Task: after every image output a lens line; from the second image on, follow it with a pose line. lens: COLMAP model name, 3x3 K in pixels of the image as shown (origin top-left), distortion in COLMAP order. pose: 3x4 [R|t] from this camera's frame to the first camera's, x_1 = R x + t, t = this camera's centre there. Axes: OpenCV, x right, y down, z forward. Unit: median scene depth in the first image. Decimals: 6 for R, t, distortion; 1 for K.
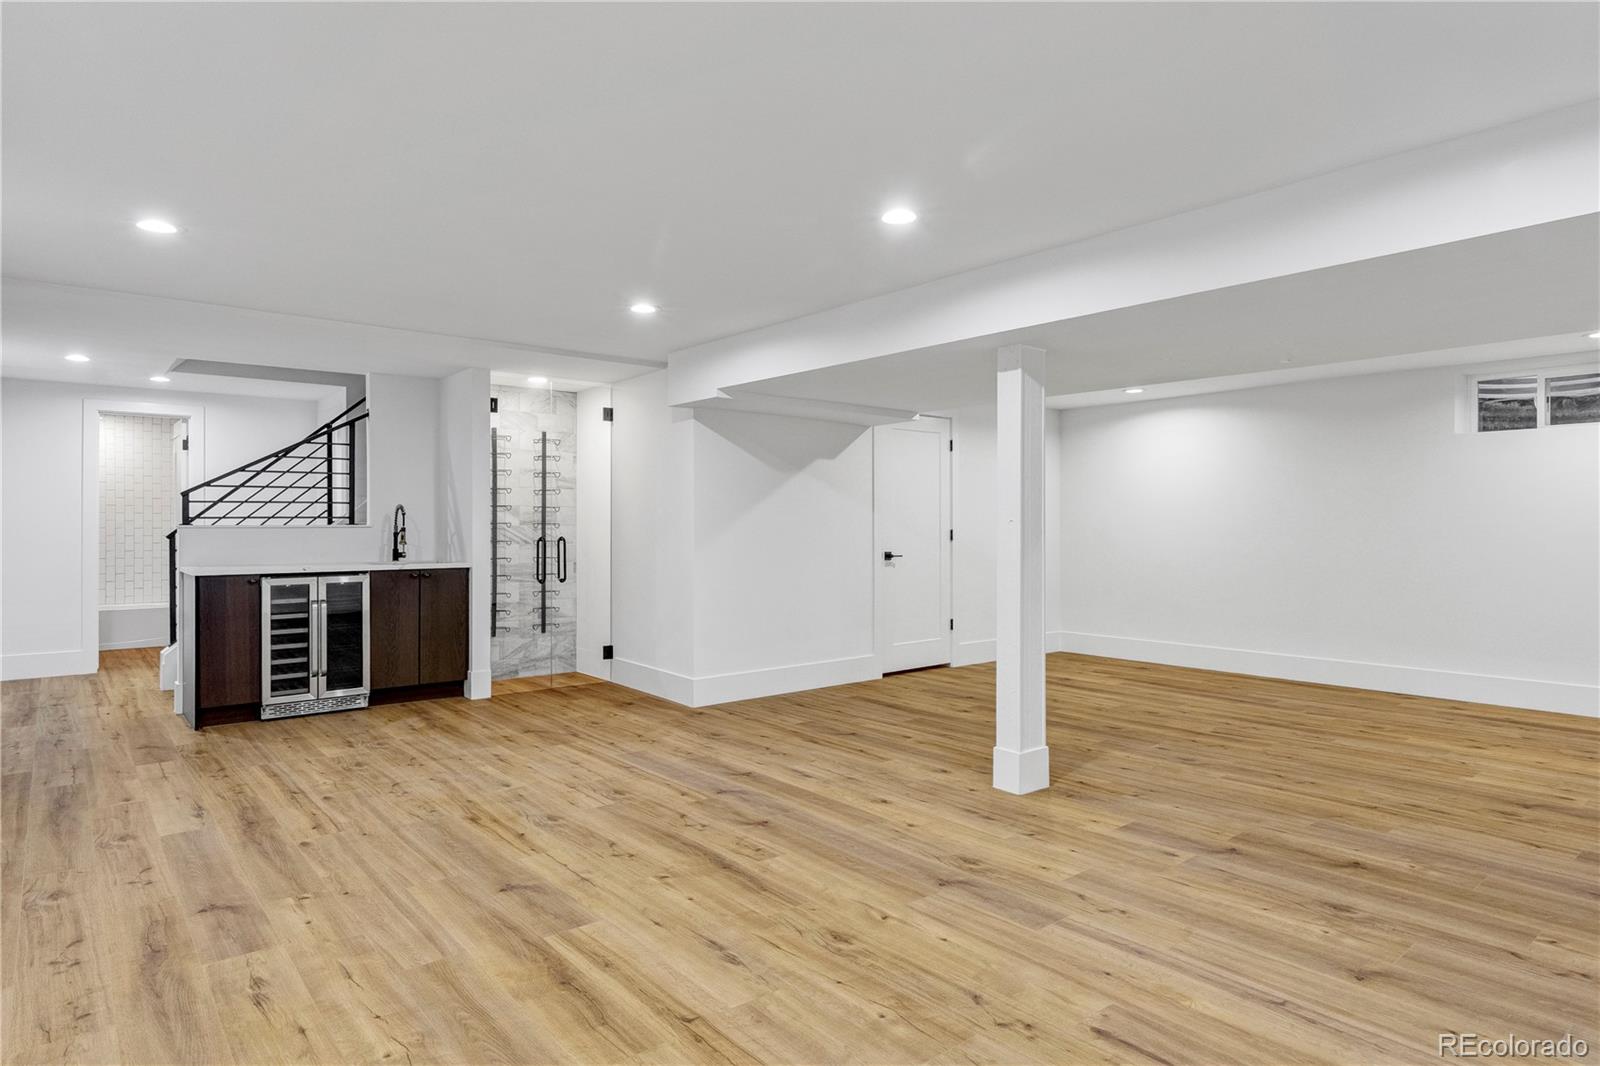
lens RADIAL K [[906.7, 0, 823.5], [0, 906.7, 524.4], [0, 0, 1]] dist [-0.001797, 0.000871]
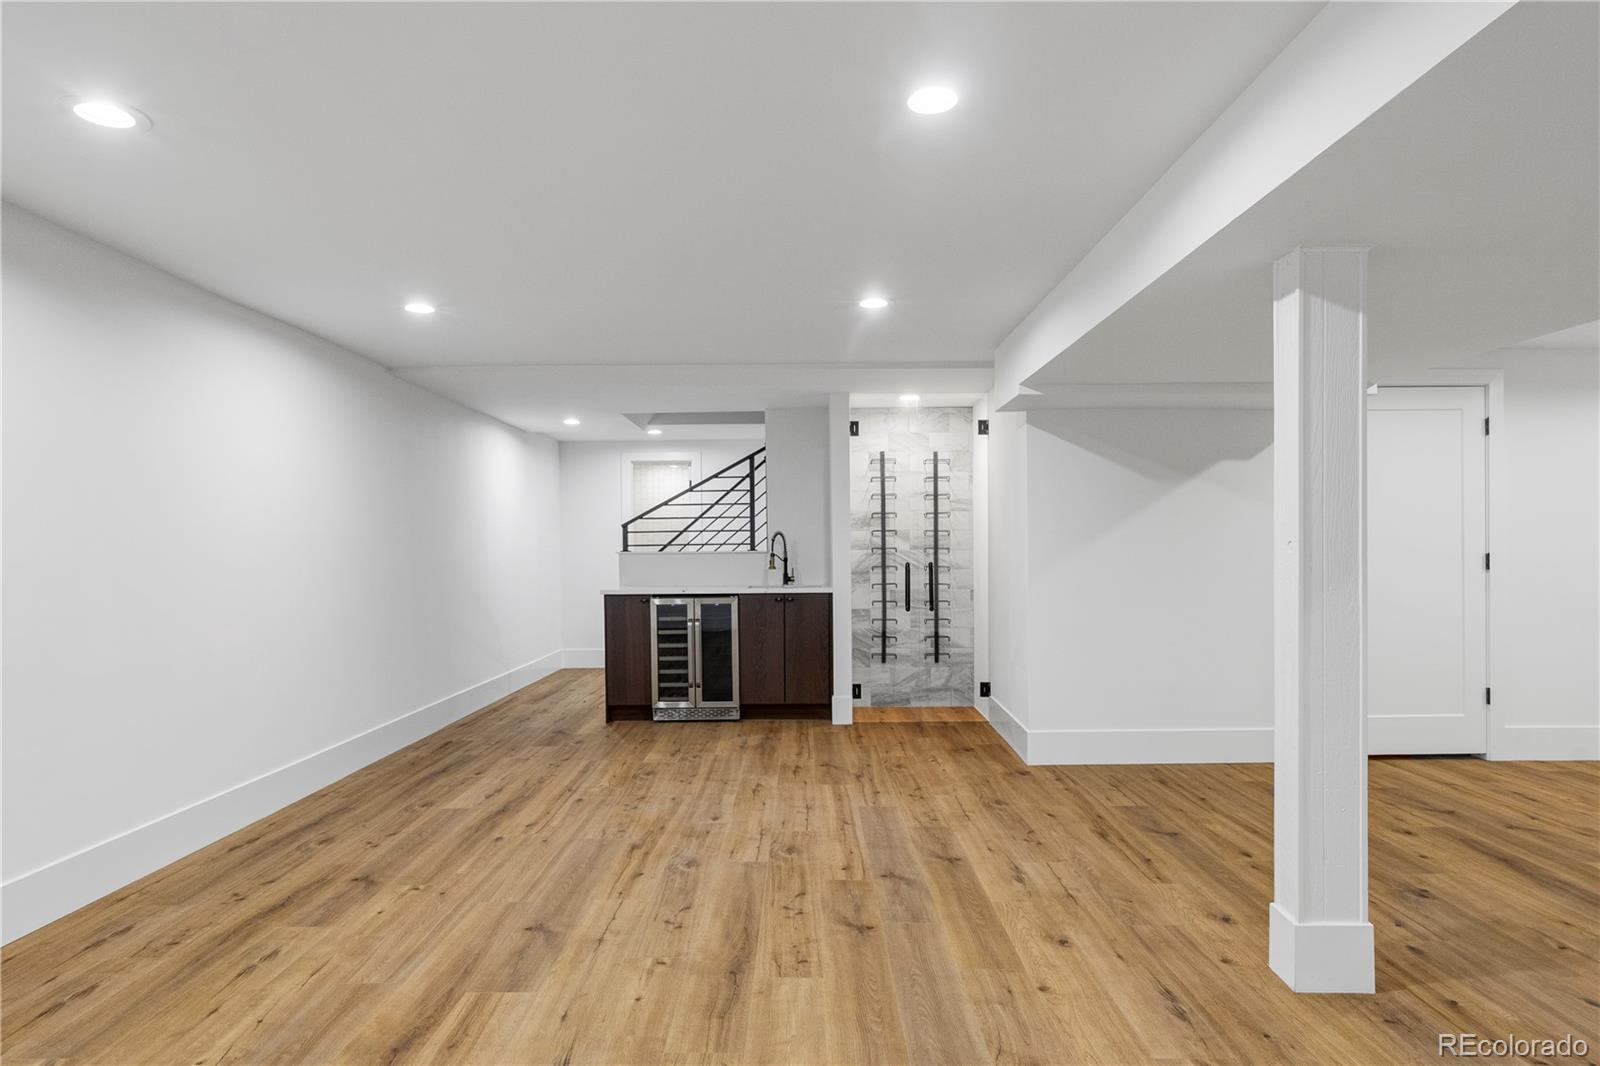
lens RADIAL K [[906.7, 0, 805.4], [0, 906.7, 557.6], [0, 0, 1]] dist [-0.001797, 0.000871]
pose [[0.761164, 0.000486, -0.648559, 0.277666], [0.007403, 0.999928, 0.009437, -0.001075], [0.648517, -0.011985, 0.761106, 0.252058]]
